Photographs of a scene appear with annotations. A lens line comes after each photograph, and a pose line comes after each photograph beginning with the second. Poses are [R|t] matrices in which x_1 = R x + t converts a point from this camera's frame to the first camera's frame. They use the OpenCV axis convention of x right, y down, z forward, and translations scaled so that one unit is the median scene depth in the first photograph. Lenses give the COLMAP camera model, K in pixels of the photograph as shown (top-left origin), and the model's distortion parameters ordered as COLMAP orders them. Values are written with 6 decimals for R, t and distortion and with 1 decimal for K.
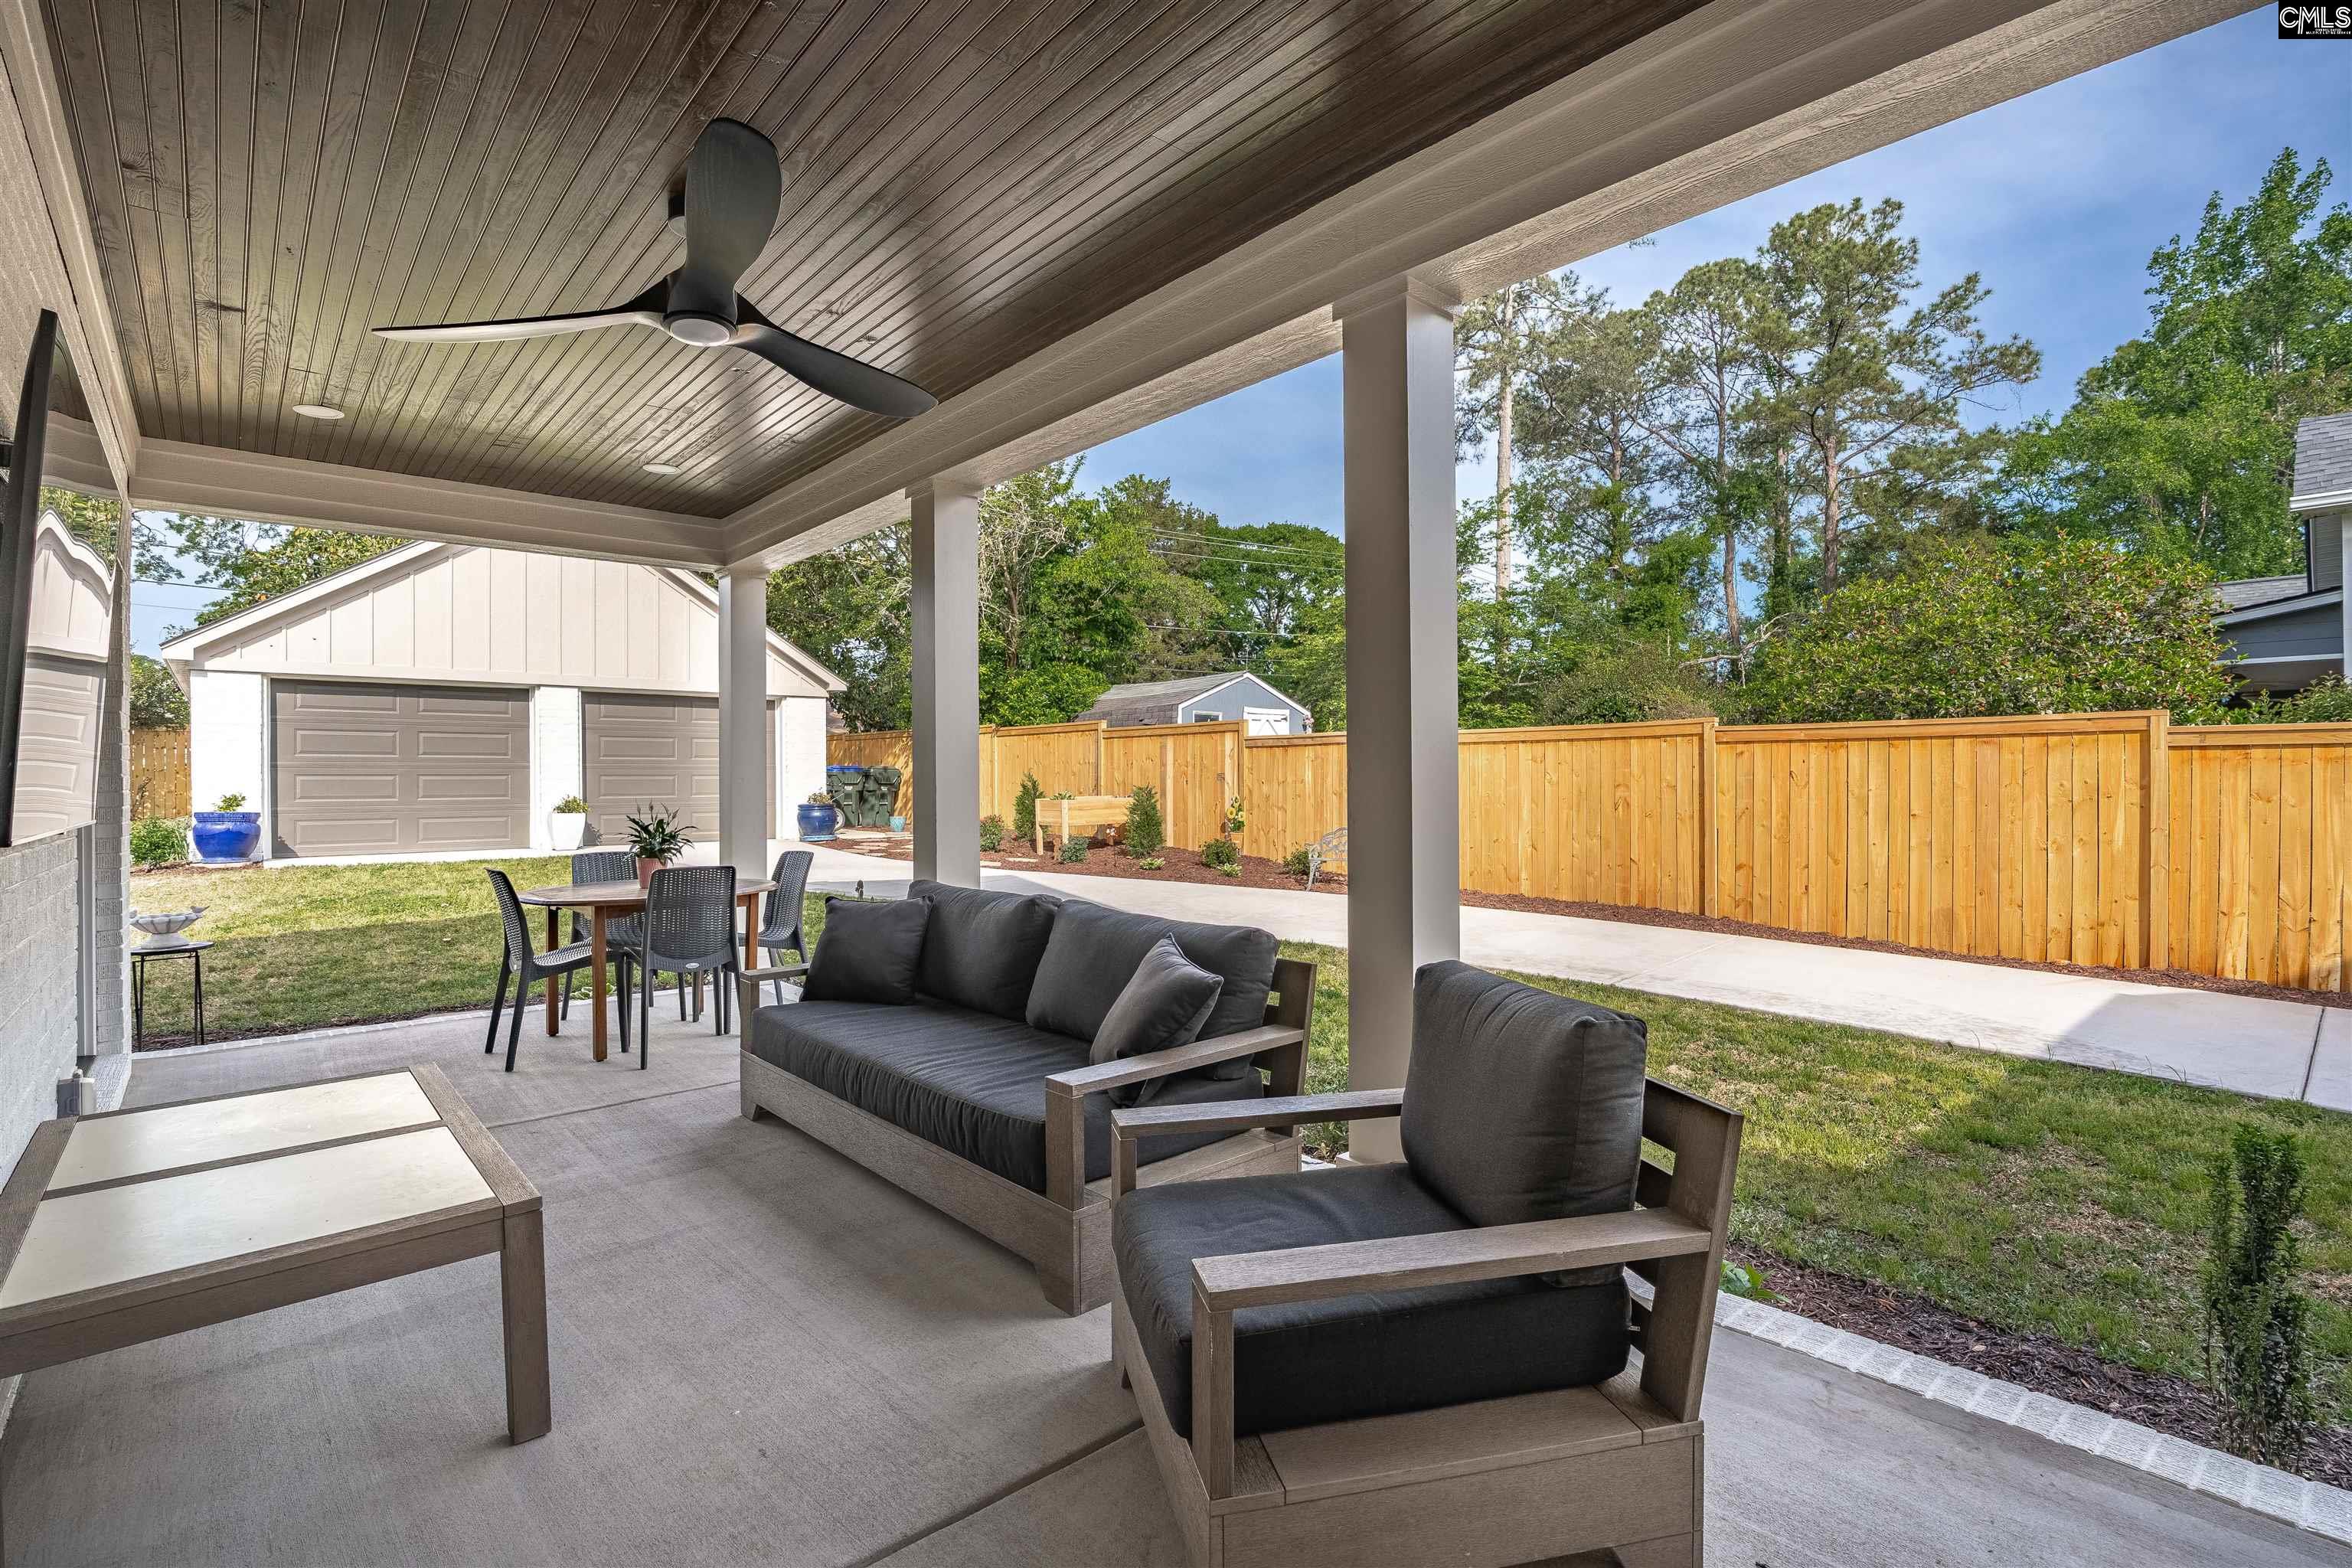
lens RADIAL K [[1079.3, 0, 1180.8], [0, 1079.3, 782.5], [0, 0, 1]] dist [-0.022301, -0.000384]
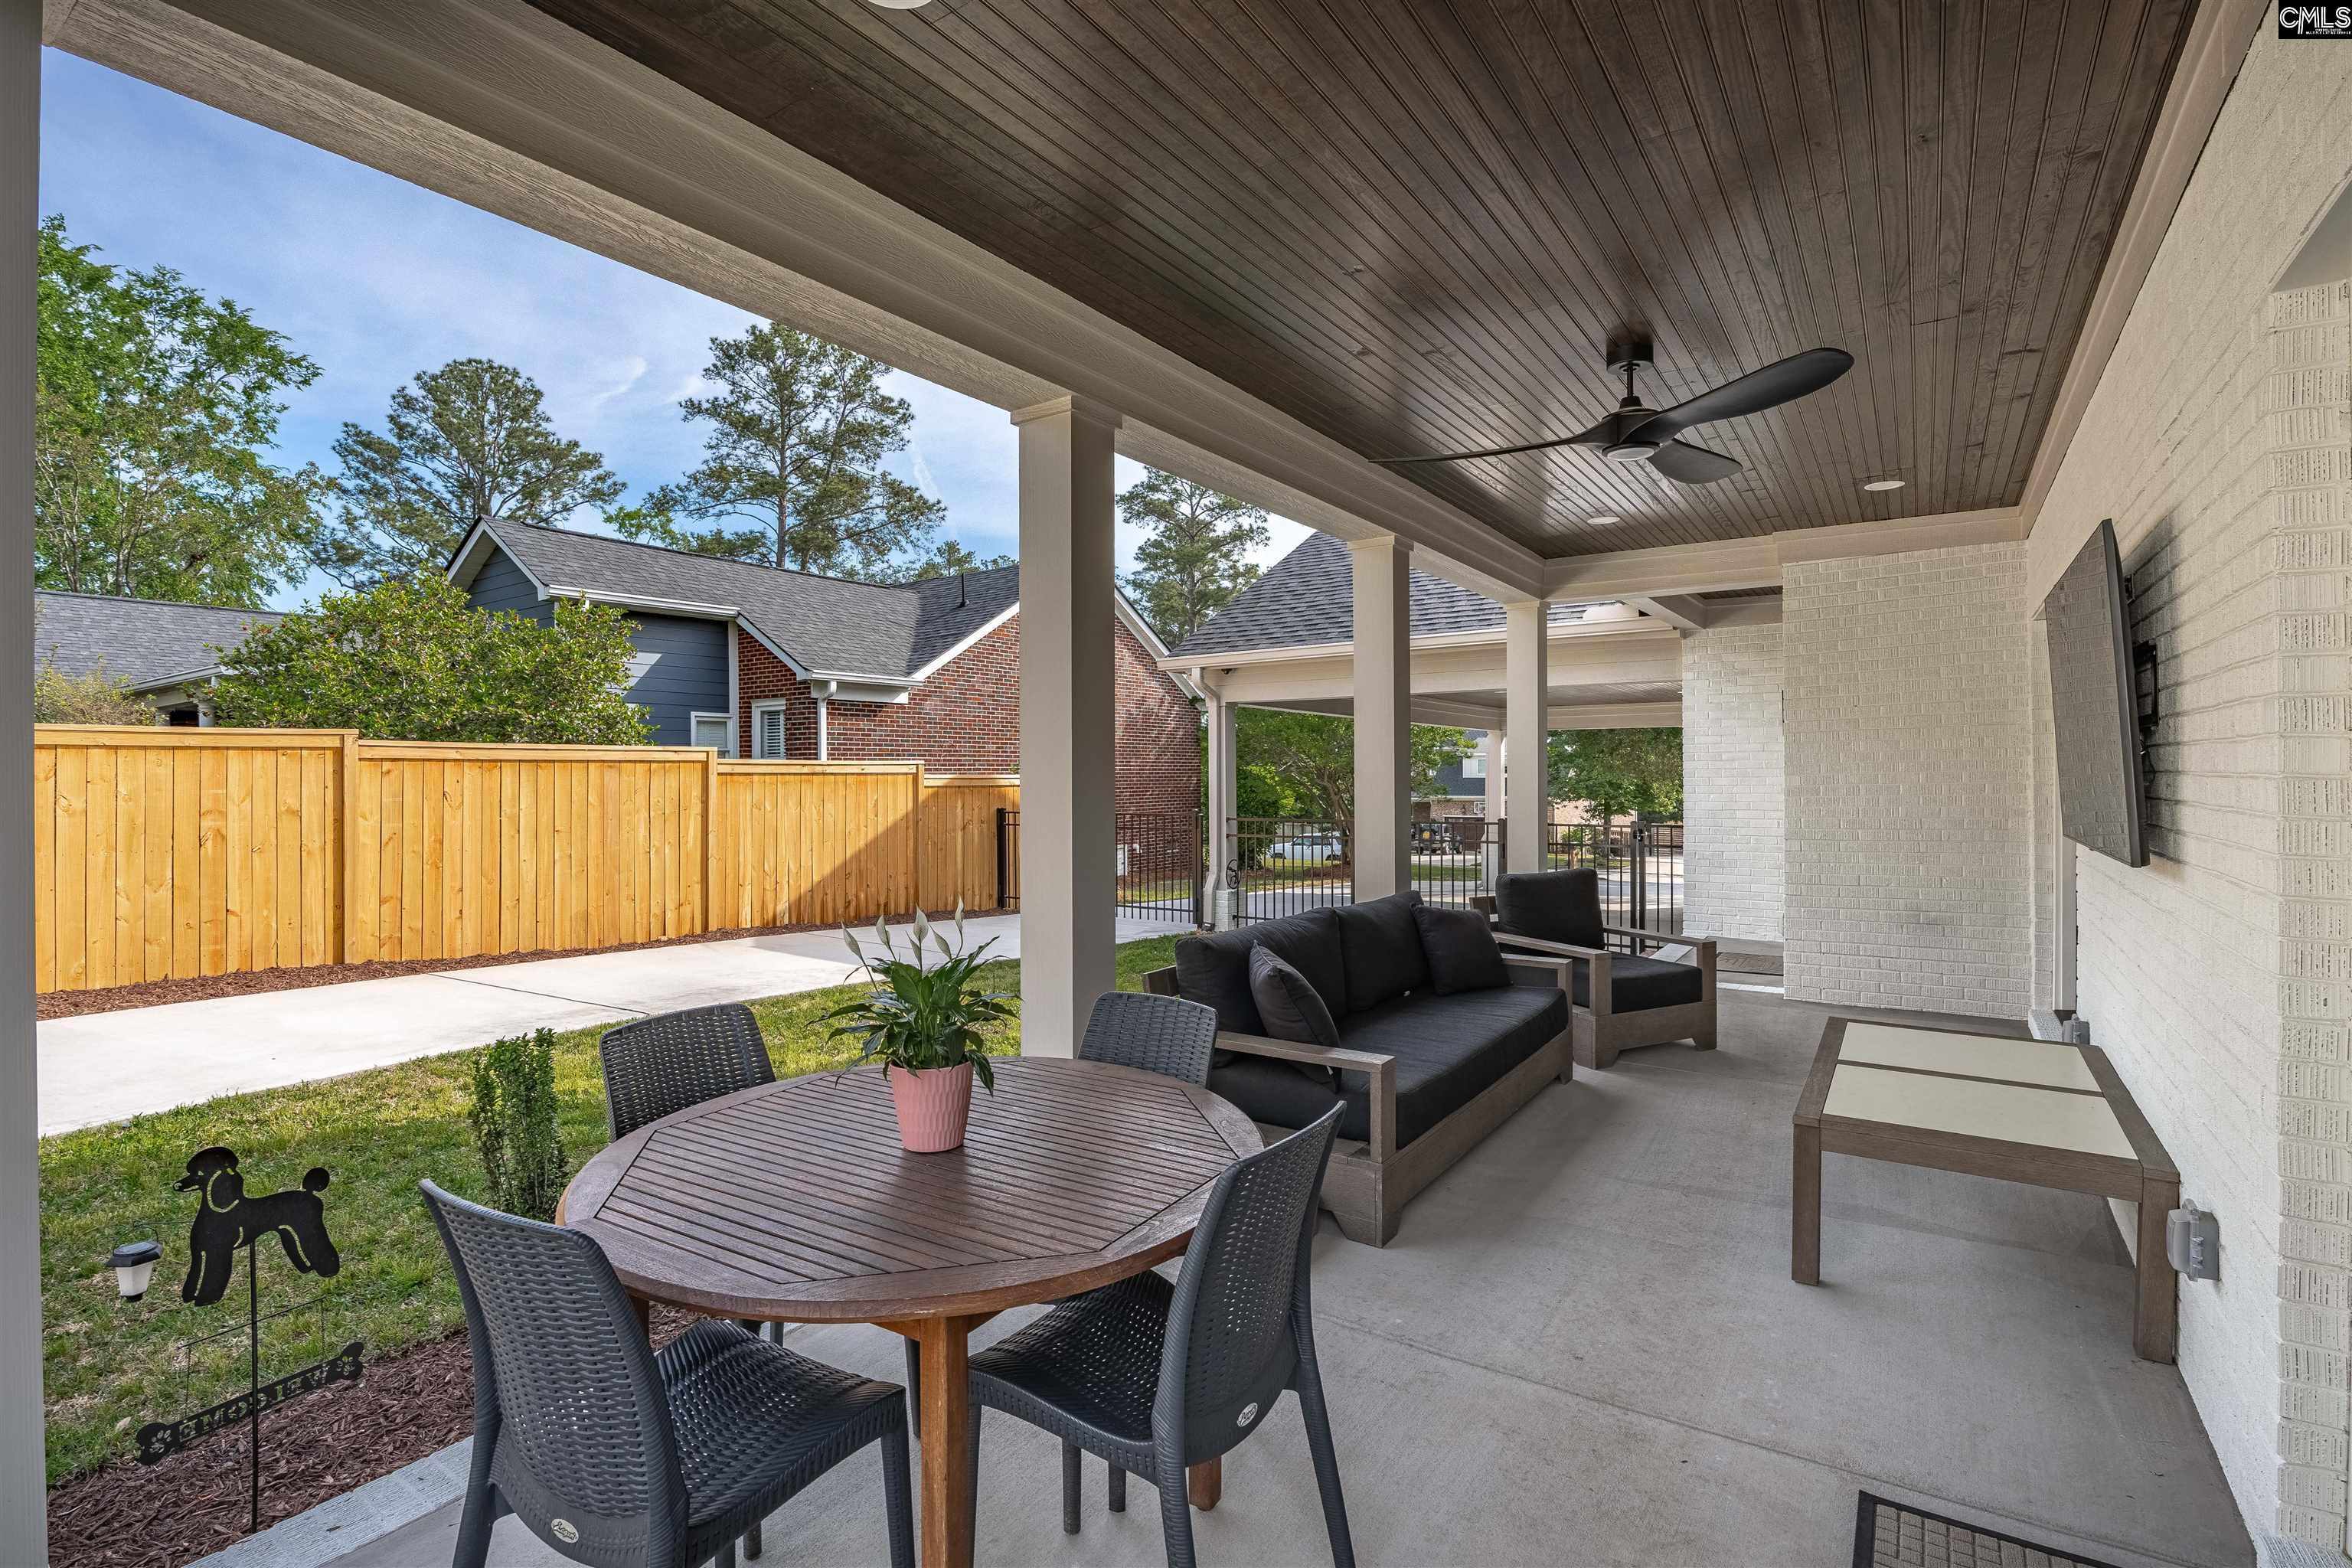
lens RADIAL K [[1079.3, 0, 1180.6], [0, 1079.3, 777.9], [0, 0, 1]] dist [-0.022301, -0.000384]
pose [[-0.229451, 0.006162, 0.973301, -0.540954], [0.009850, 0.999943, -0.004008, -0.013533], [-0.973270, 0.008667, -0.229499, 0.628081]]
